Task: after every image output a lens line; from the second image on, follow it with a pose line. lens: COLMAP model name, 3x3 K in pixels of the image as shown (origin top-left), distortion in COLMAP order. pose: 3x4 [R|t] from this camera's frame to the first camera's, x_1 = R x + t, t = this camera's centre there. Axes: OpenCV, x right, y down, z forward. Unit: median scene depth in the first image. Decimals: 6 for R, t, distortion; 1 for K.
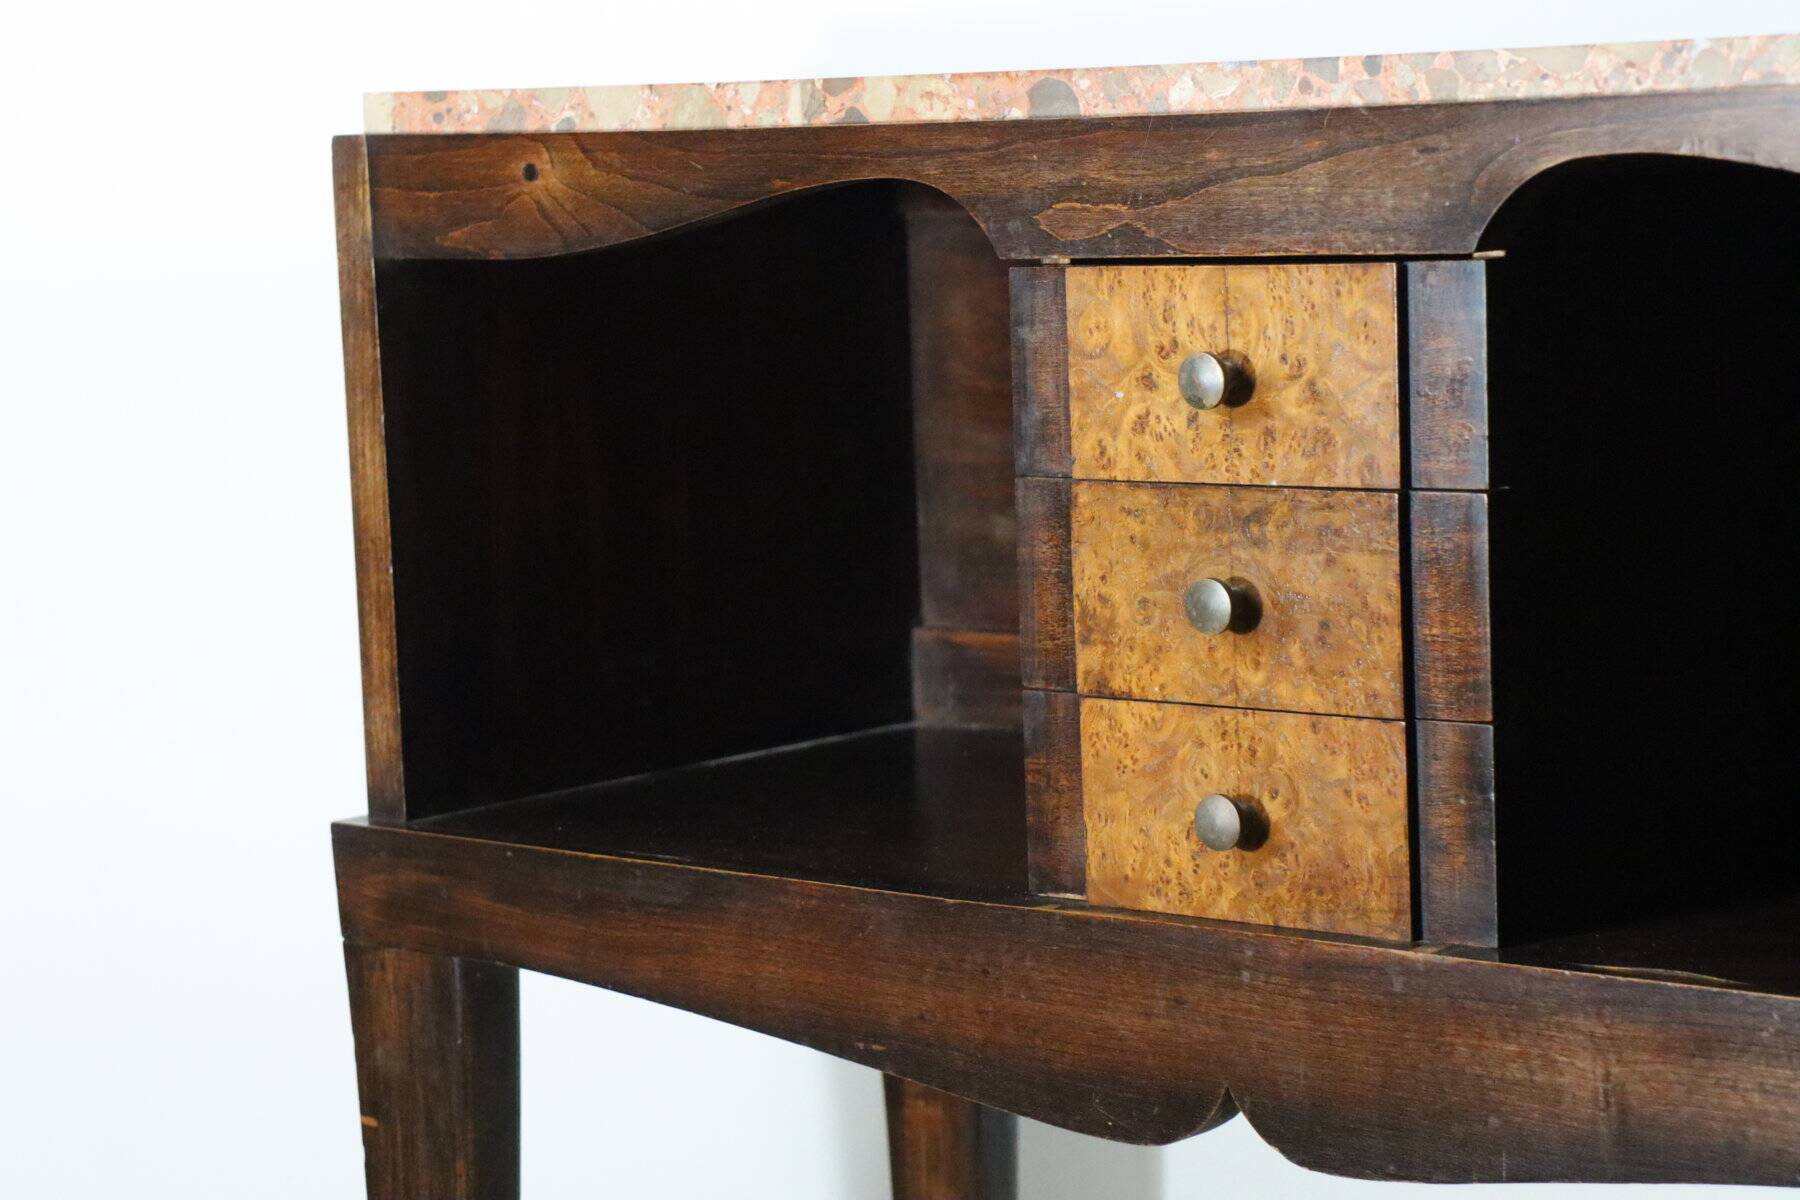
lens RADIAL K [[4533.7, 0, 901.7], [0, 4533.7, 614.0], [0, 0, 1]] dist [0.403213, 0.000000]
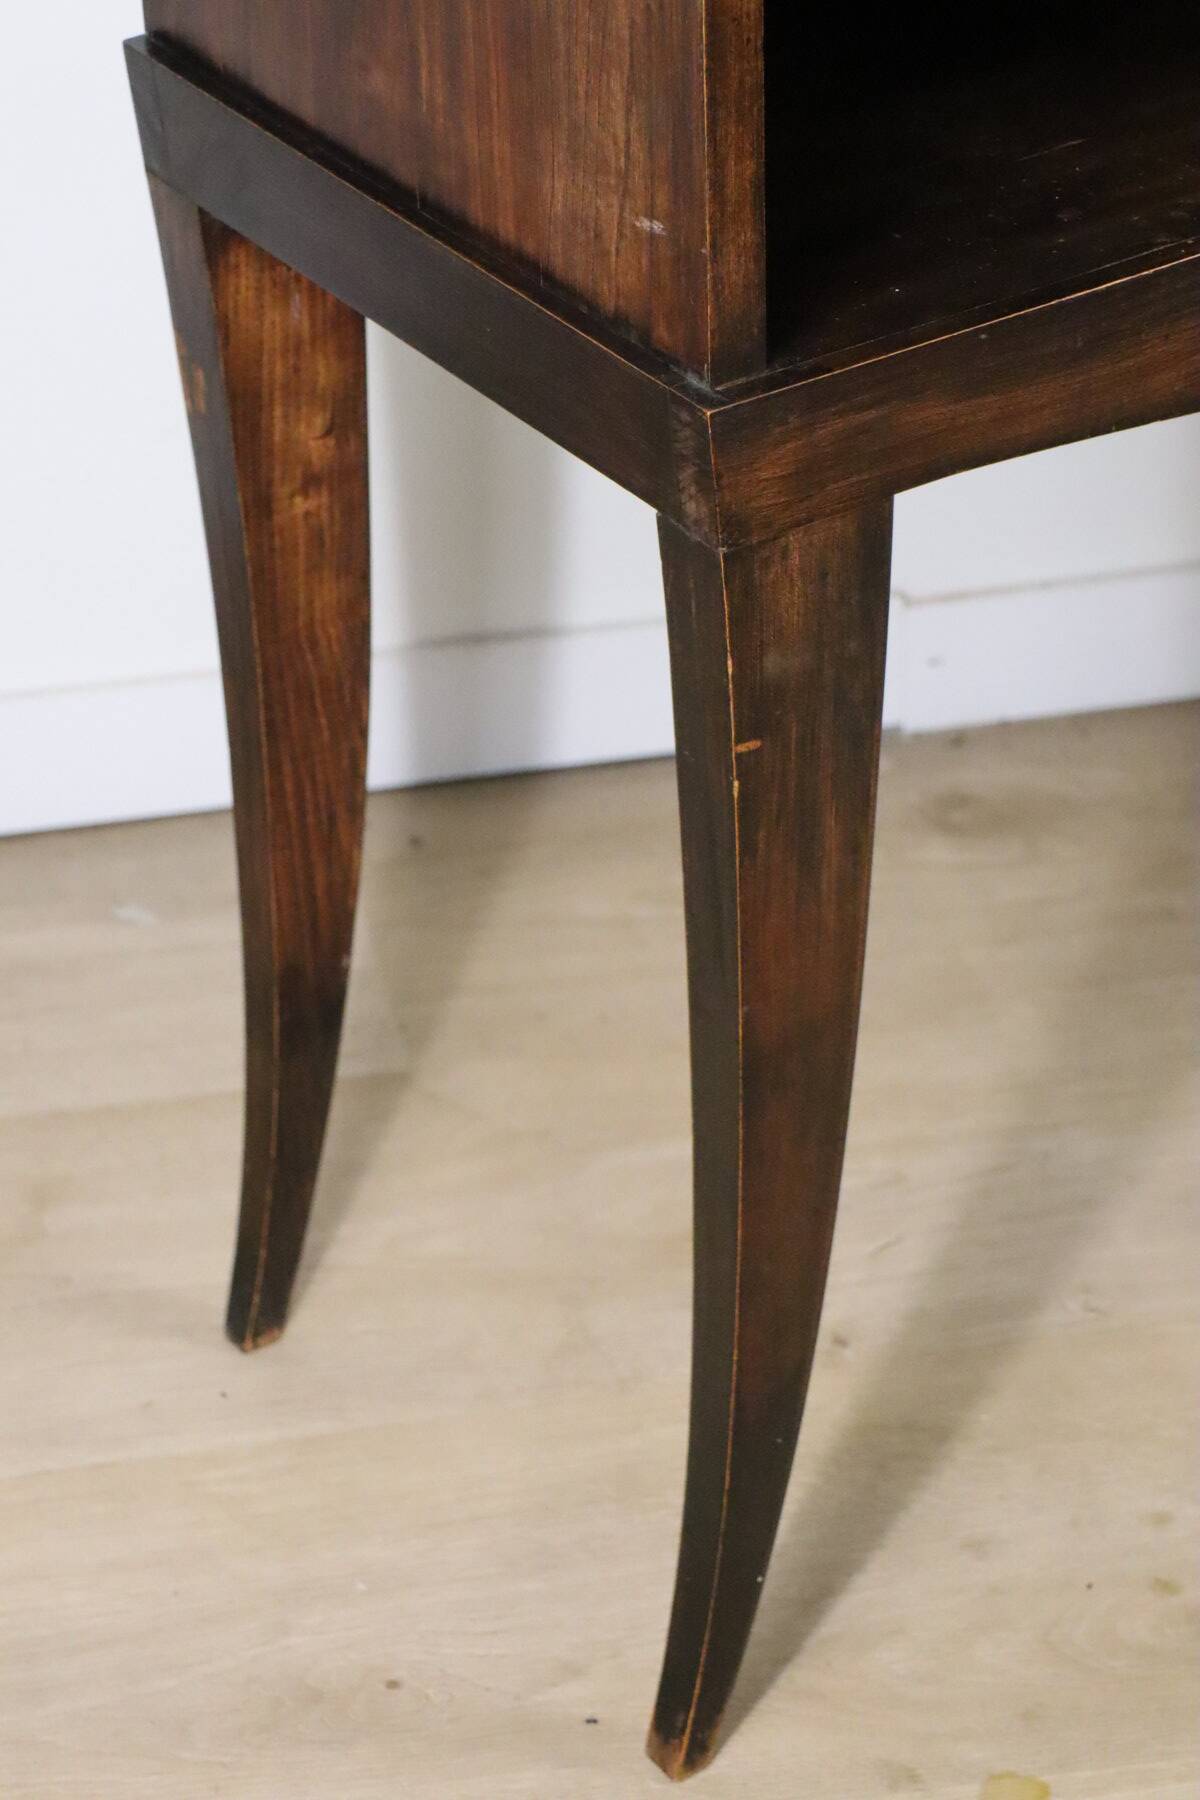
lens RADIAL K [[5216.6, 0, 608.7], [0, 5216.6, 909.9], [0, 0, 1]] dist [0.556934, 0.000000]
pose [[0.264226, -0.485228, 0.833510, -1.036523], [0.121886, 0.874094, 0.470216, -0.338194], [-0.956728, -0.022650, 0.290101, 0.901277]]
